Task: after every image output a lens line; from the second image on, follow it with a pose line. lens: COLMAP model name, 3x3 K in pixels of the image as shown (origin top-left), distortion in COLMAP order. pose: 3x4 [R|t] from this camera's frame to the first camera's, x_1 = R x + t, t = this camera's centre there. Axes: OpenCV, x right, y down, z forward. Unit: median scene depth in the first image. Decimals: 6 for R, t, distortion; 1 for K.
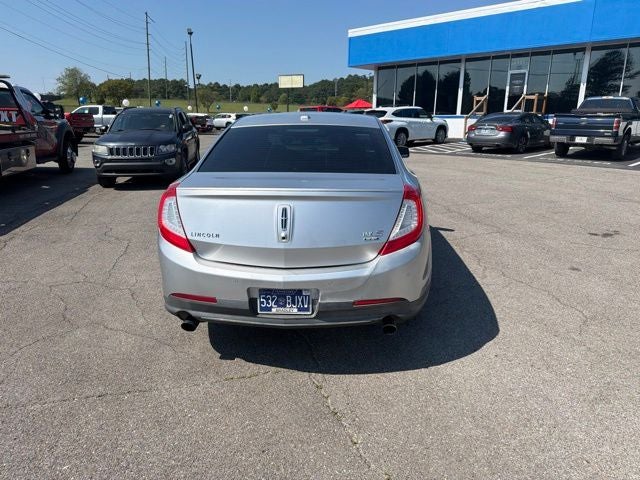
lens RADIAL K [[449.9, 0, 324.9], [0, 449.9, 240.9], [0, 0, 1]] dist [0.047079, -0.063954]
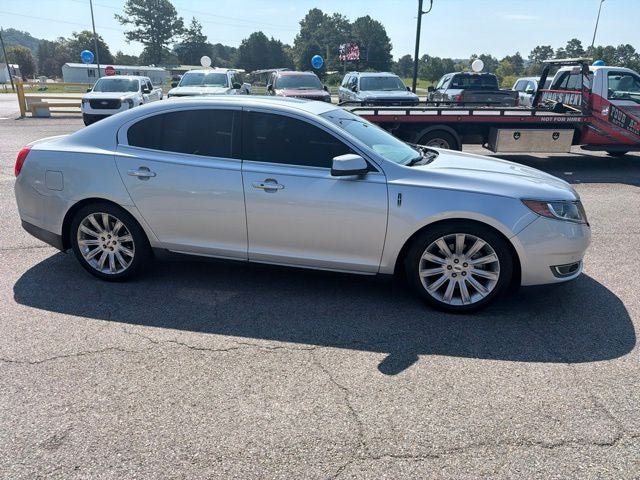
lens RADIAL K [[449.9, 0, 318.8], [0, 449.9, 243.7], [0, 0, 1]] dist [0.047079, -0.063954]
pose [[-0.173409, 0.305706, -0.936201, 0.446381], [-0.269862, 0.899470, 0.343698, -0.178207], [0.947156, 0.312246, -0.073478, 0.627831]]
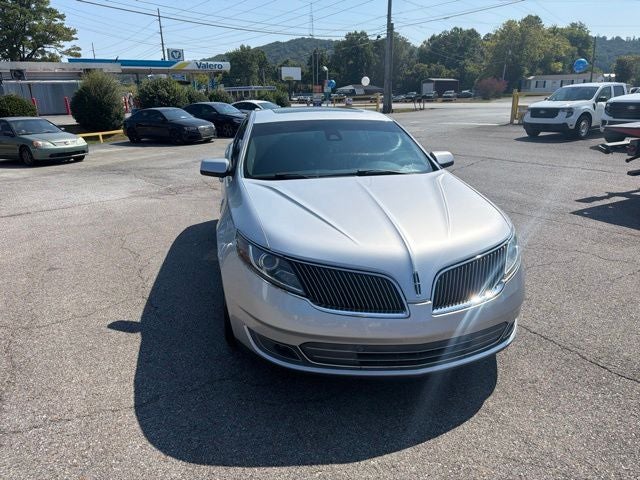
lens RADIAL K [[449.9, 0, 321.1], [0, 449.9, 243.5], [0, 0, 1]] dist [0.047079, -0.063954]
pose [[-0.966272, 0.082751, -0.243867, 0.112185], [-0.061596, 0.845215, 0.530866, -0.277524], [0.250049, 0.527982, -0.811610, 0.980859]]
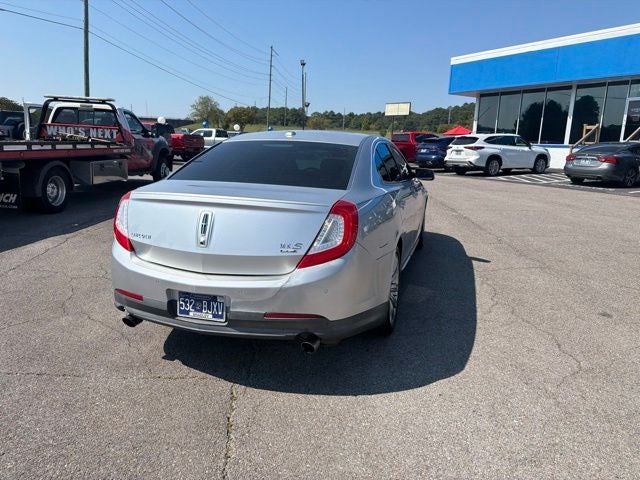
lens RADIAL K [[449.9, 0, 325.2], [0, 449.9, 235.2], [0, 0, 1]] dist [0.047079, -0.063954]
pose [[0.971717, 0.068638, -0.225955, 0.111382], [-0.083795, 0.994783, -0.058176, 0.003103], [0.220783, 0.075465, 0.972399, 0.016516]]
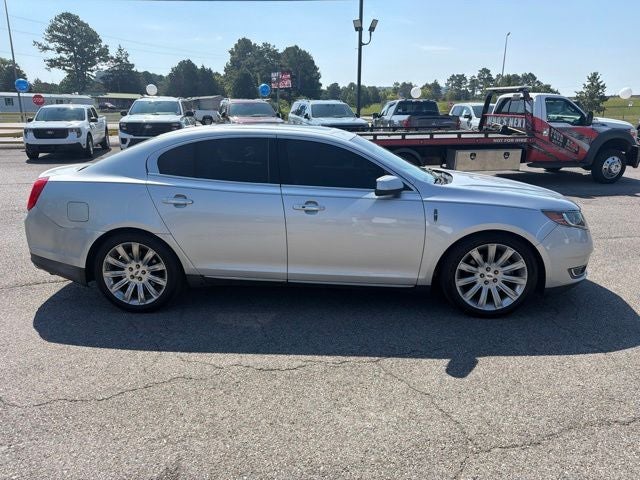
lens RADIAL K [[449.9, 0, 319.8], [0, 449.9, 237.8], [0, 0, 1]] dist [0.047079, -0.063954]
pose [[-0.025196, 0.249671, -0.968003, 0.472466], [-0.262451, 0.932693, 0.247394, -0.156473], [0.964616, 0.260286, 0.042026, 0.545247]]
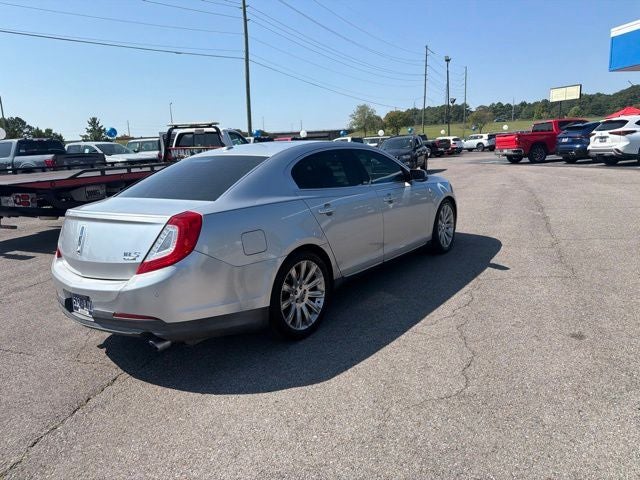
lens RADIAL K [[449.9, 0, 323.9], [0, 449.9, 237.0], [0, 0, 1]] dist [0.047079, -0.063954]
pose [[0.829746, 0.057169, -0.555205, 0.311097], [-0.087849, 0.995718, -0.028762, -0.019027], [0.551184, 0.072639, 0.831216, 0.090989]]
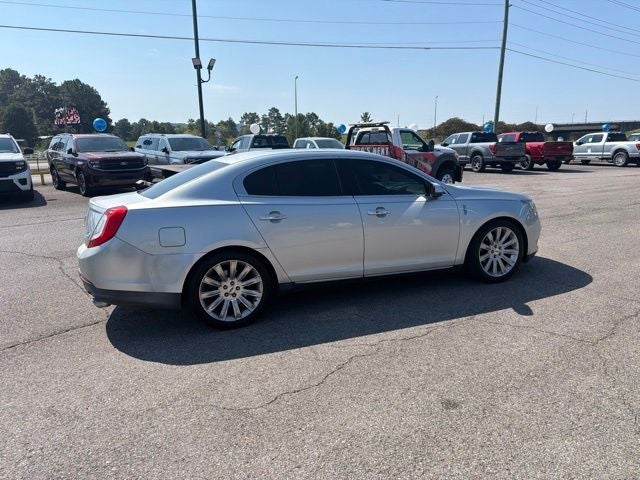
lens RADIAL K [[449.9, 0, 320.8], [0, 449.9, 237.4], [0, 0, 1]] dist [0.047079, -0.063954]
pose [[0.399039, 0.155502, -0.903652, 0.500159], [-0.213291, 0.974223, 0.073460, -0.078368], [0.891782, 0.163427, 0.421921, 0.293529]]
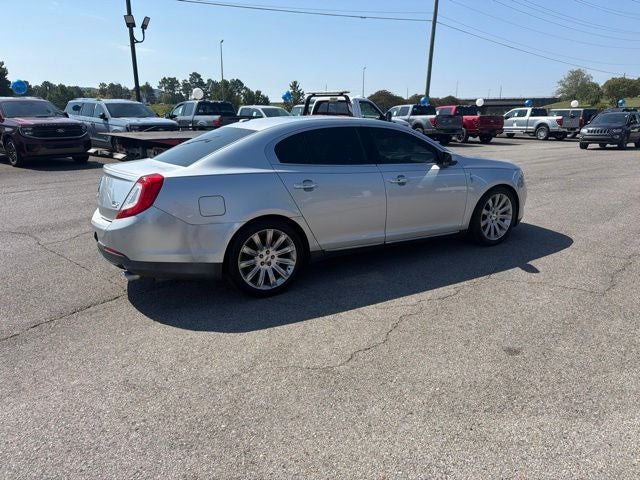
lens RADIAL K [[449.9, 0, 321.8], [0, 449.9, 245.1], [0, 0, 1]] dist [0.047079, -0.063954]
pose [[0.541008, 0.212545, -0.813717, 0.460427], [-0.208501, 0.971230, 0.115065, -0.052509], [0.814763, 0.107409, 0.569759, 0.202298]]
